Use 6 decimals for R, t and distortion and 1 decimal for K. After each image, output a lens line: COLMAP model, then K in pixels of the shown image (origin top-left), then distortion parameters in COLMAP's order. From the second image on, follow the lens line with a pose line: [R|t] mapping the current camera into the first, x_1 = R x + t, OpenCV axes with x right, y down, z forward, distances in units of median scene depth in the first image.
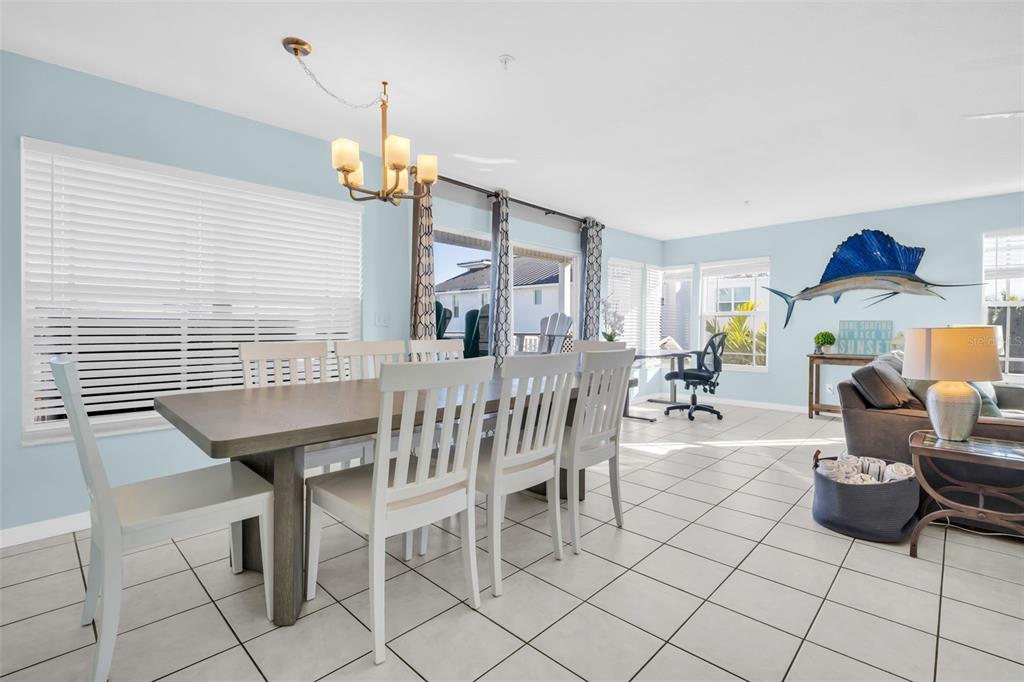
lens RADIAL K [[471.4, 0, 512.8], [0, 471.4, 326.6], [0, 0, 1]] dist [-0.010210, -0.000404]
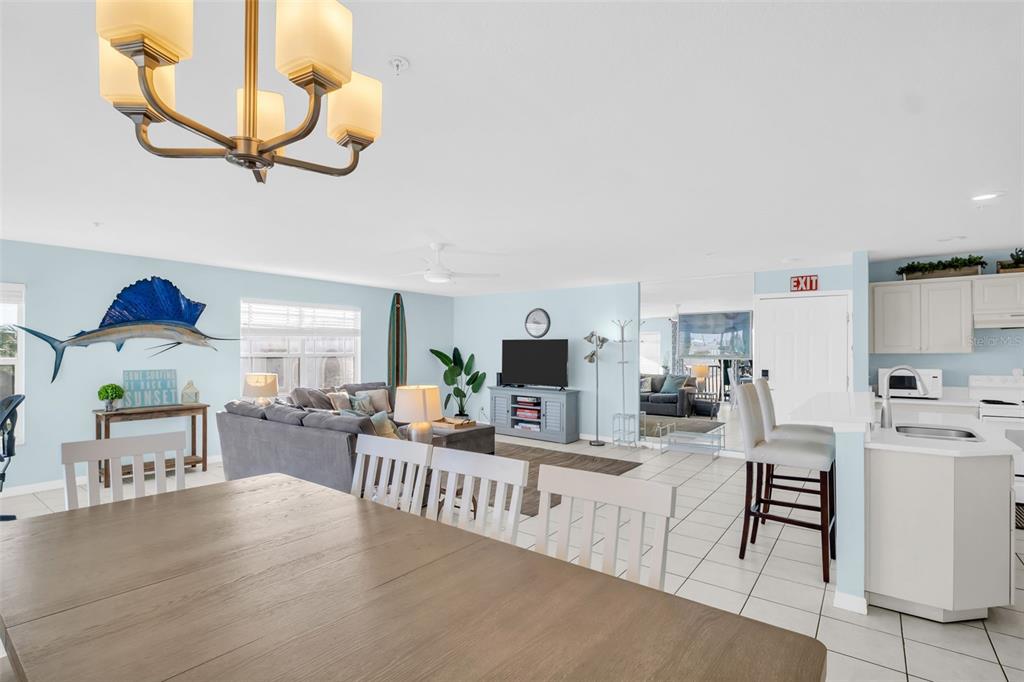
lens RADIAL K [[480.3, 0, 508.4], [0, 480.3, 354.2], [0, 0, 1]] dist [-0.012314, -0.000304]
pose [[-0.121468, -0.006816, 0.992572, -0.356952], [0.000085, 0.999976, 0.006878, -0.059785], [-0.992595, 0.000920, -0.121464, 0.440906]]
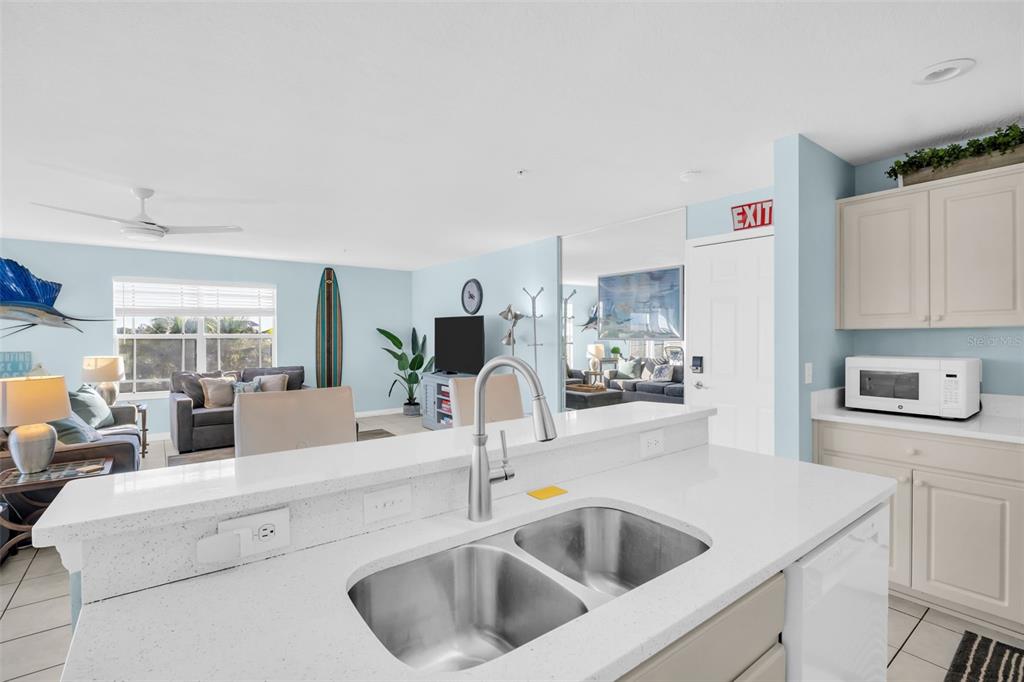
lens RADIAL K [[469.9, 0, 512.0], [0, 469.9, 341.0], [0, 0, 1]] dist [-0.008869, -0.001111]
pose [[0.150753, -0.017047, 0.988425, -0.020221], [0.005841, 0.999849, 0.016353, -0.051070], [-0.988554, 0.003308, 0.150830, -0.189153]]
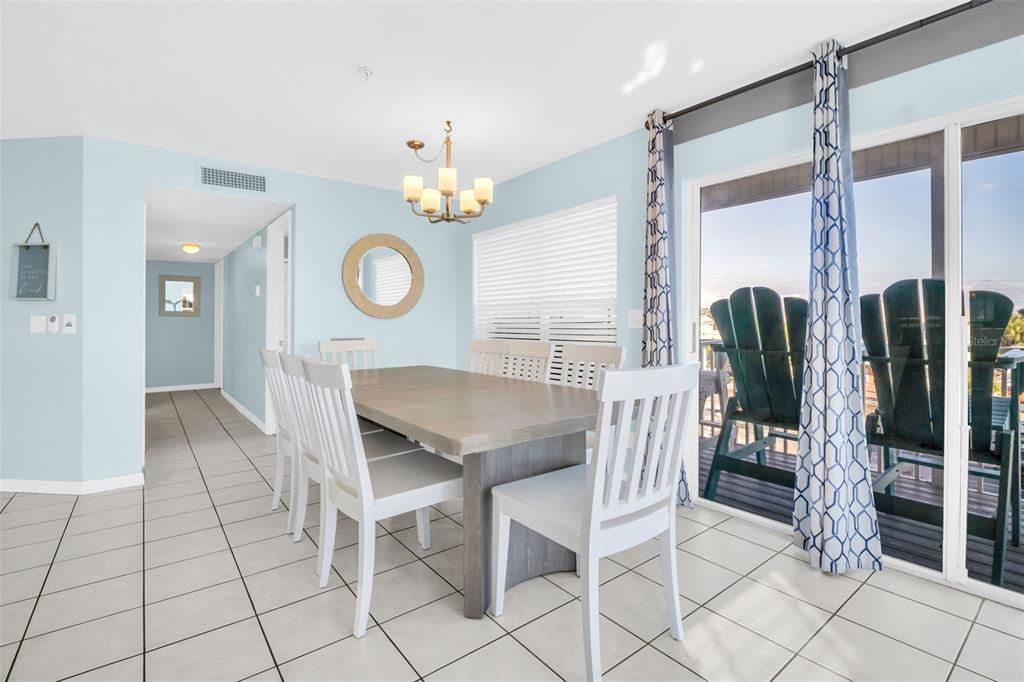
lens RADIAL K [[482.2, 0, 512.6], [0, 482.2, 322.0], [0, 0, 1]] dist [-0.014042, -0.000575]
pose [[-0.127387, -0.010918, -0.991793, 0.476586], [-0.001293, 0.999940, -0.010841, -0.002284], [0.991852, -0.000099, -0.127393, 0.696003]]
